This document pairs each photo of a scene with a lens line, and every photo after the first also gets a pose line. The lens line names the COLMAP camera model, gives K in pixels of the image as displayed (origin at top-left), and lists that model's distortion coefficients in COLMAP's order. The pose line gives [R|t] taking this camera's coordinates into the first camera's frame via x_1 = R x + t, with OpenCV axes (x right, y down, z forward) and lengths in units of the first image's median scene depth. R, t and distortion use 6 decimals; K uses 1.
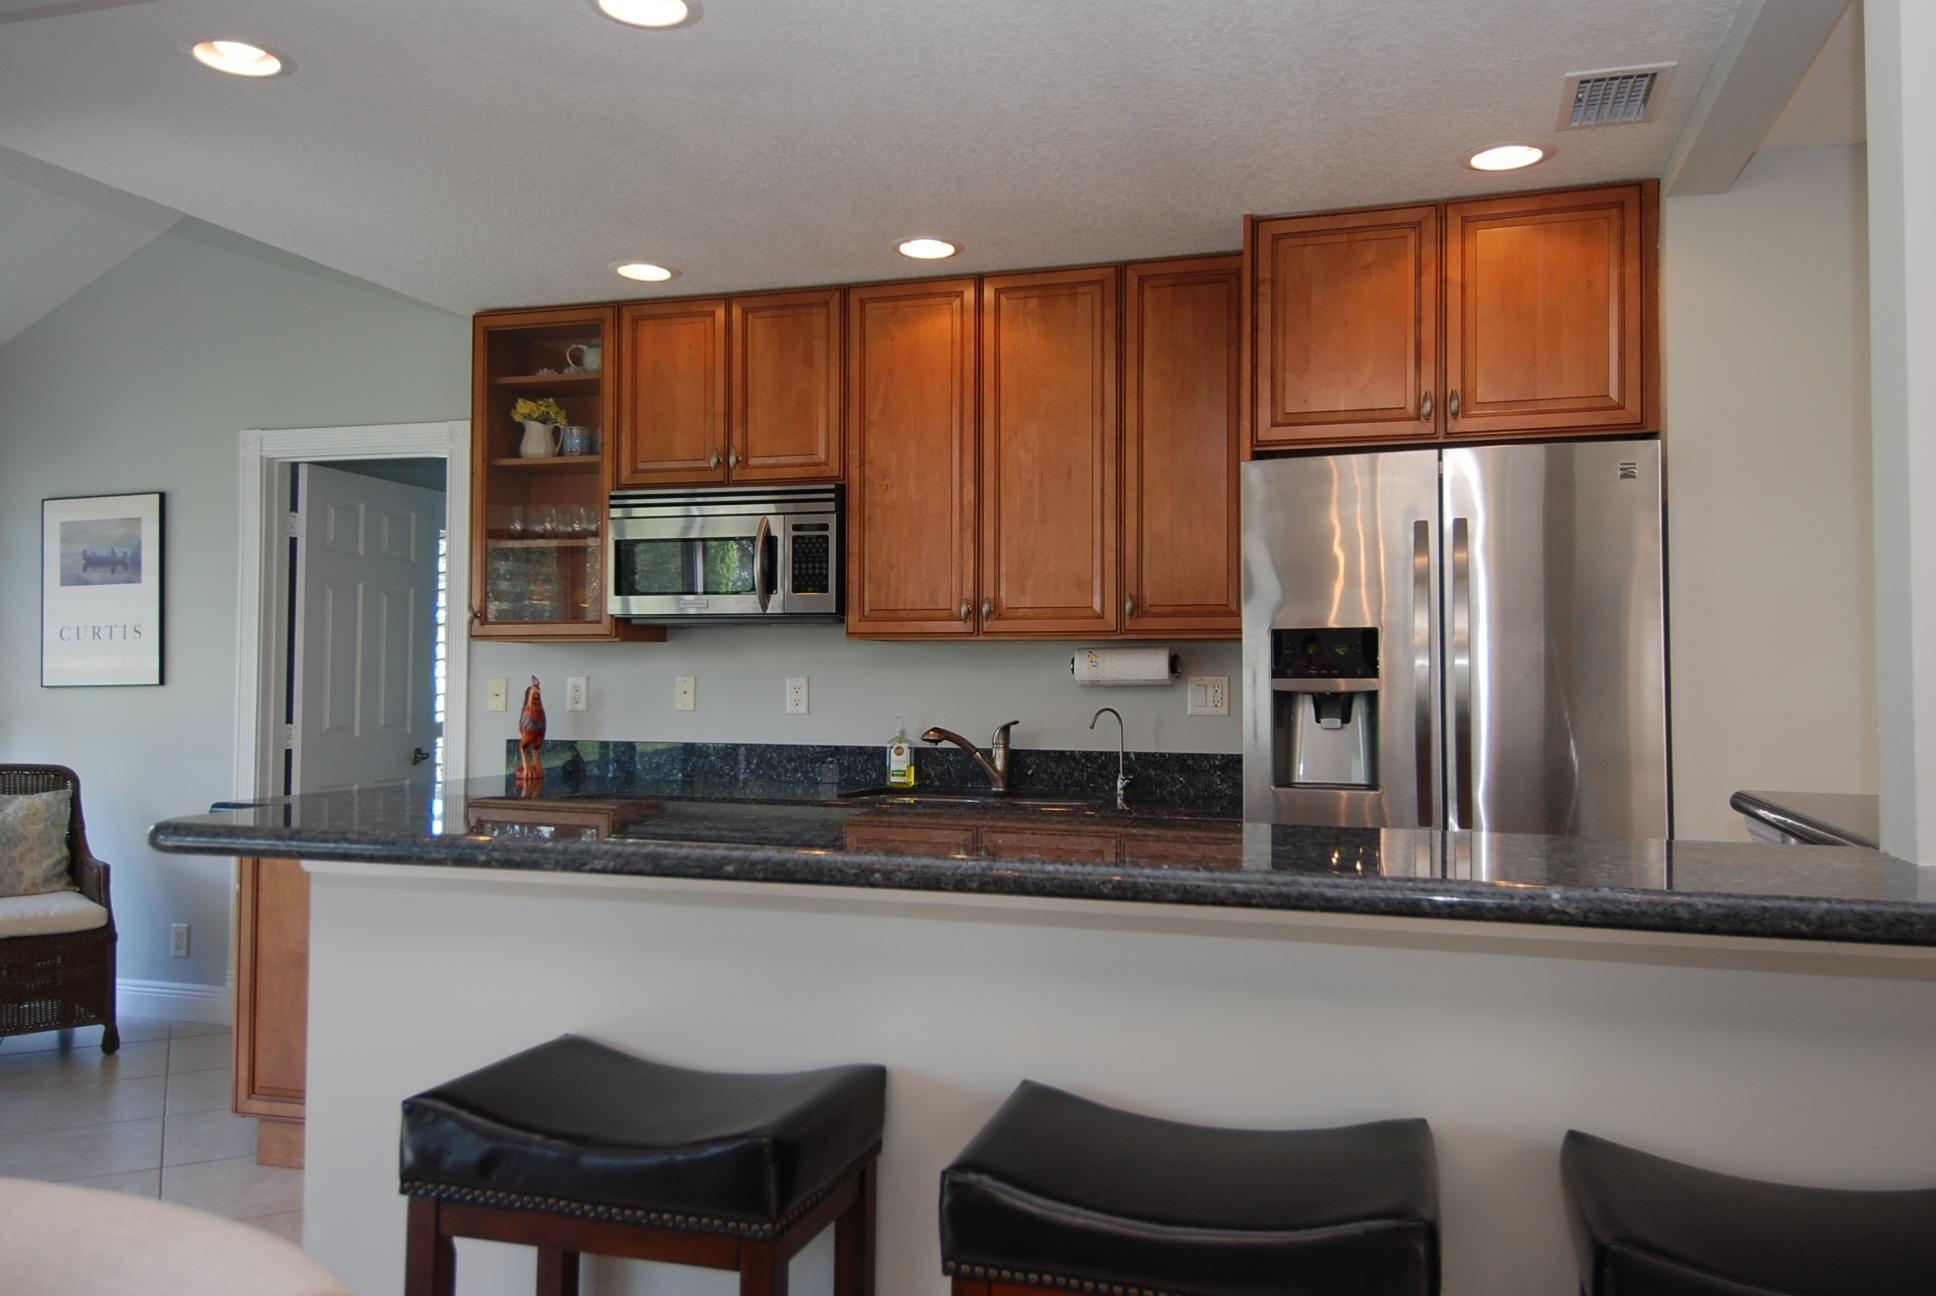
lens RADIAL K [[1467.7, 0, 923.0], [0, 1467.7, 616.2], [0, 0, 1]] dist [0.053644, -0.011259]
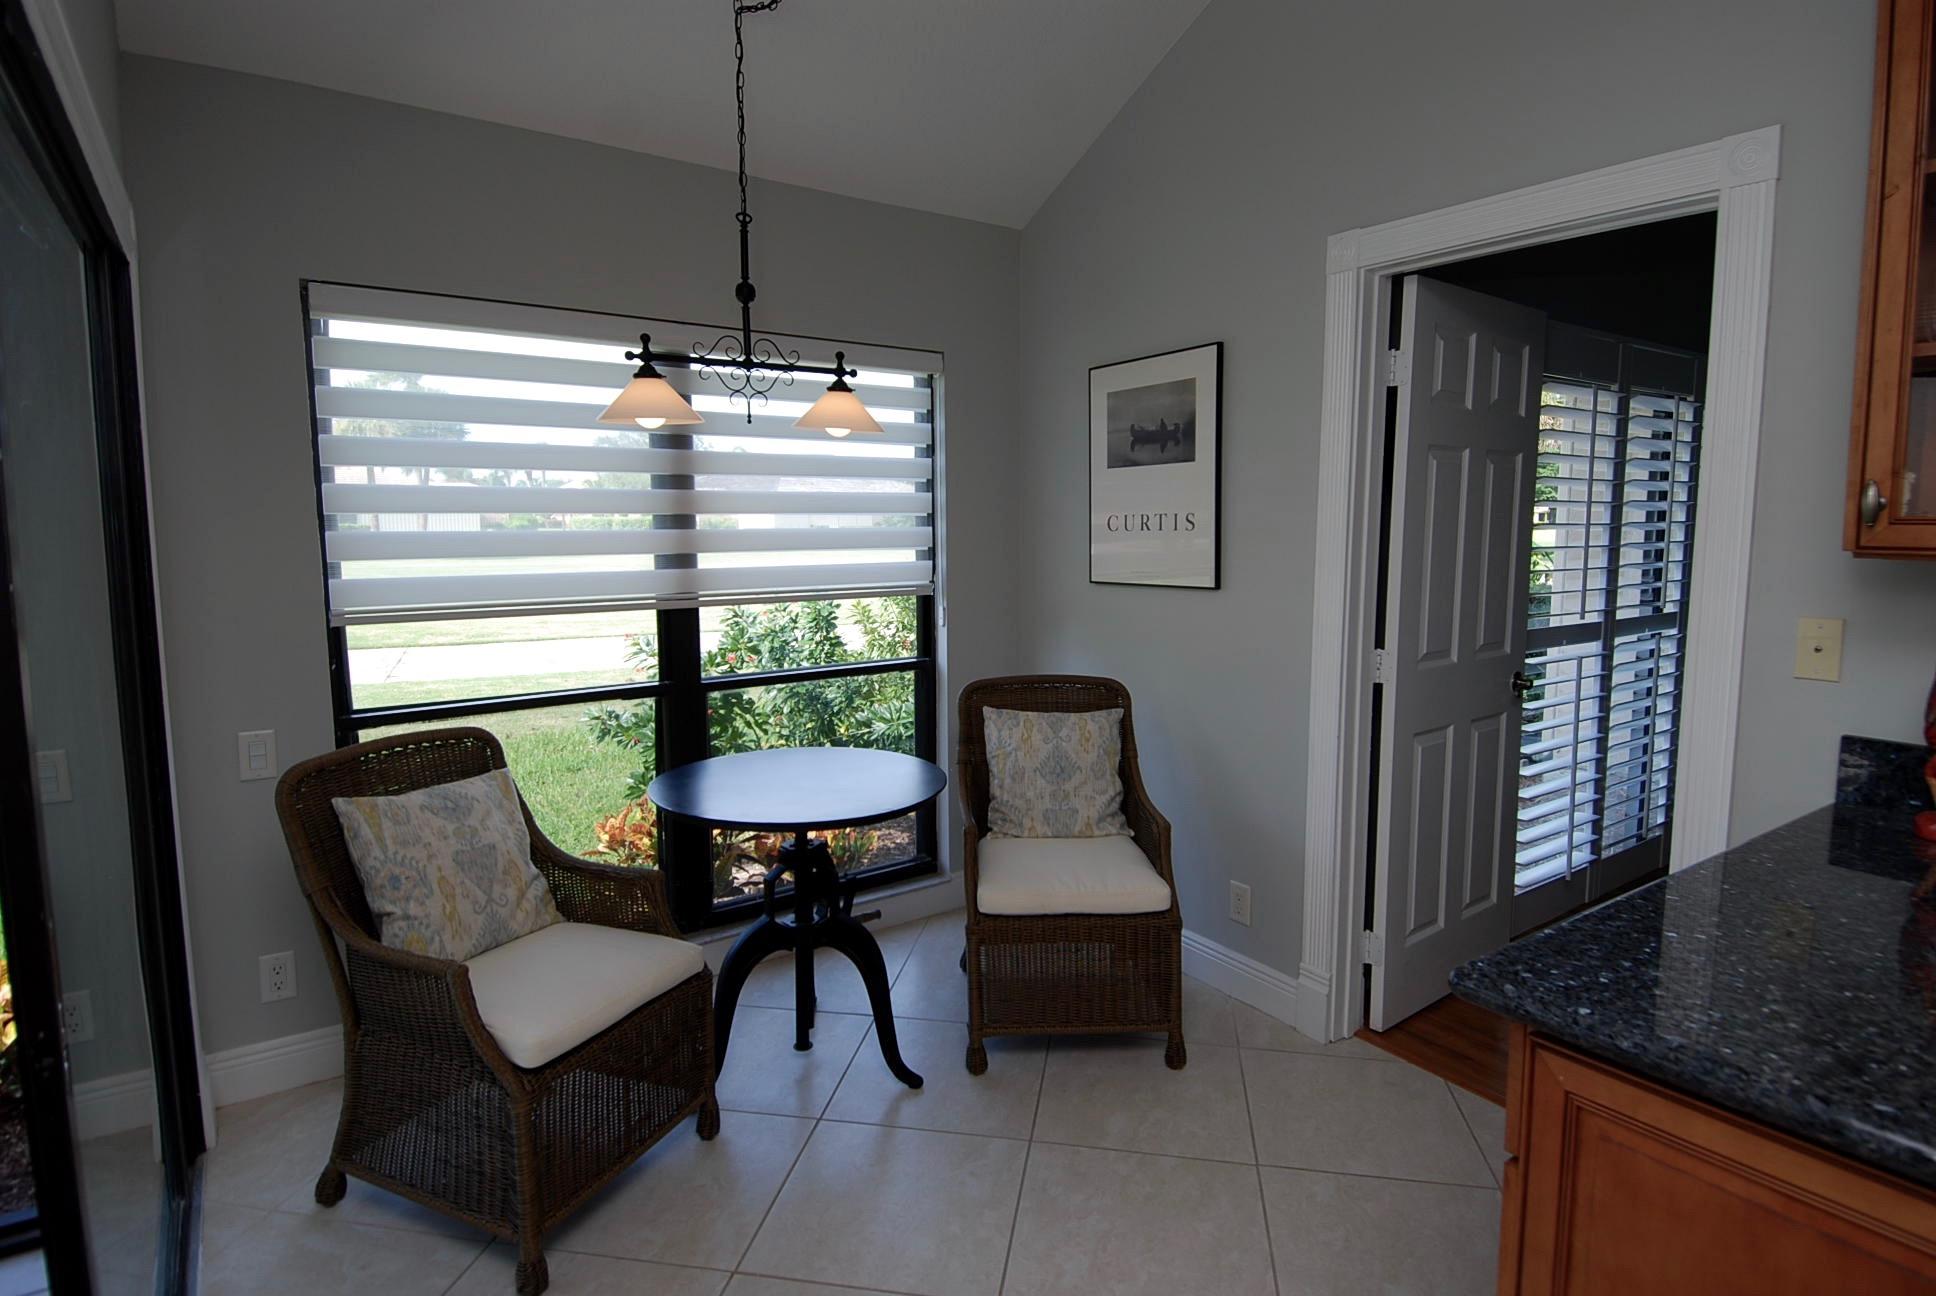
lens RADIAL K [[1007.5, 0, 975.3], [0, 1007.5, 630.2], [0, 0, 1]] dist [0.012126, -0.019272]
pose [[0.807933, 0.061631, -0.586043, -0.305376], [0.025515, 0.989924, 0.139281, -0.011047], [0.588722, -0.127482, 0.798219, 0.498990]]
